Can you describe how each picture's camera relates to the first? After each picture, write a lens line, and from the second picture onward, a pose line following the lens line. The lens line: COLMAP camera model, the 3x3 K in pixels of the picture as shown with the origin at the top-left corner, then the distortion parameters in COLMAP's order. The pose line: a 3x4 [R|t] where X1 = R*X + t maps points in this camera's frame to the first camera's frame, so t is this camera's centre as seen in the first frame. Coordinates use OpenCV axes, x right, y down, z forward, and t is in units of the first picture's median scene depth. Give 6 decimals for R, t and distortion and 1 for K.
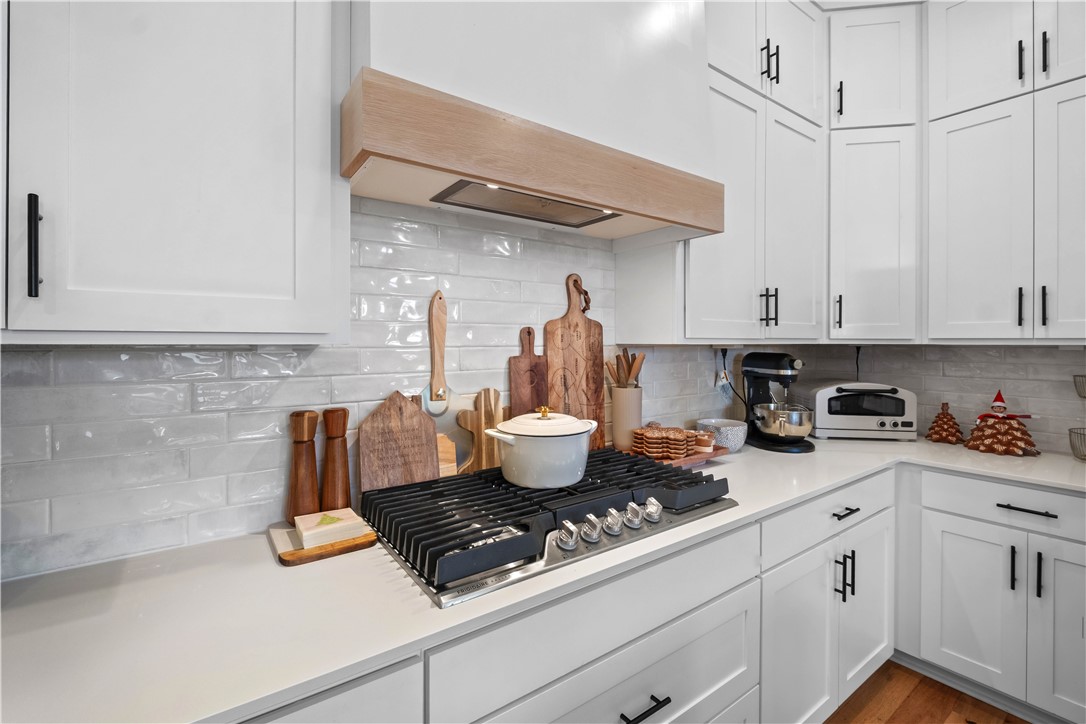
lens RADIAL K [[478.8, 0, 544.8], [0, 478.8, 340.9], [0, 0, 1]] dist [-0.002522, -0.000440]
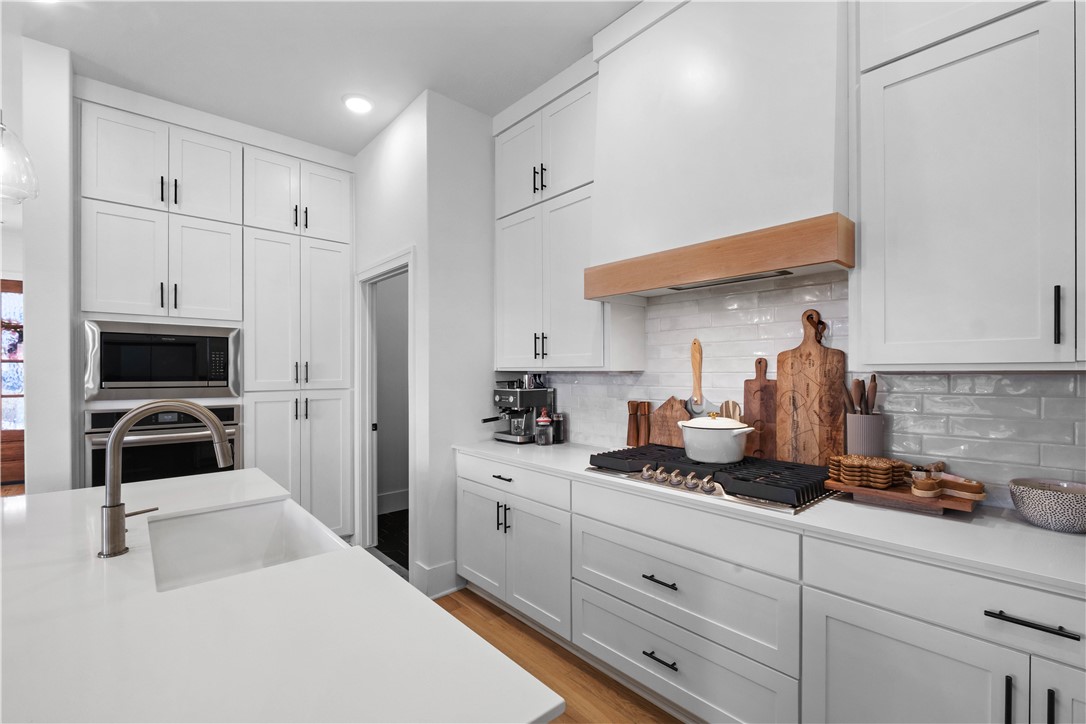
lens RADIAL K [[473.5, 0, 543.0], [0, 473.5, 362.0], [0, 0, 1]] dist [-0.002493, -0.000376]
pose [[0.107749, -0.020118, -0.993975, 1.185885], [0.004498, 0.999795, -0.019748, 0.005451], [0.994168, -0.002343, 0.107817, 0.248796]]
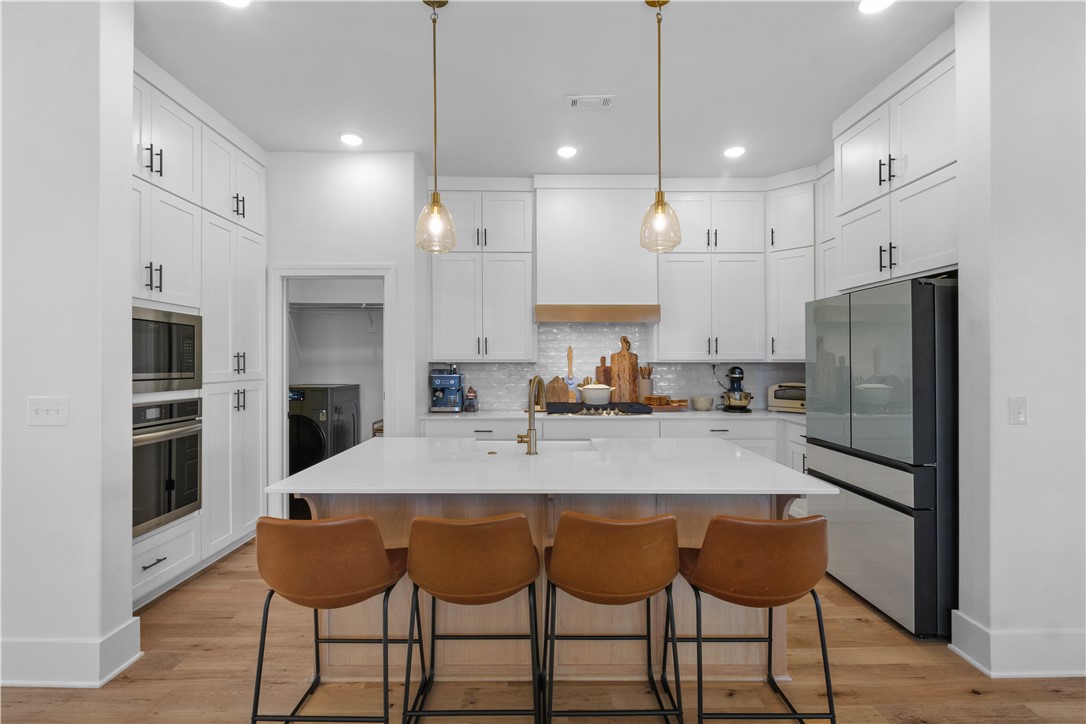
lens RADIAL K [[473.5, 0, 543.0], [0, 473.5, 362.0], [0, 0, 1]] dist [-0.002493, -0.000376]
pose [[0.815552, -0.002601, -0.578679, 1.284229], [0.003355, 0.999994, 0.000234, 0.003201], [0.578675, -0.002132, 0.815556, -1.493207]]
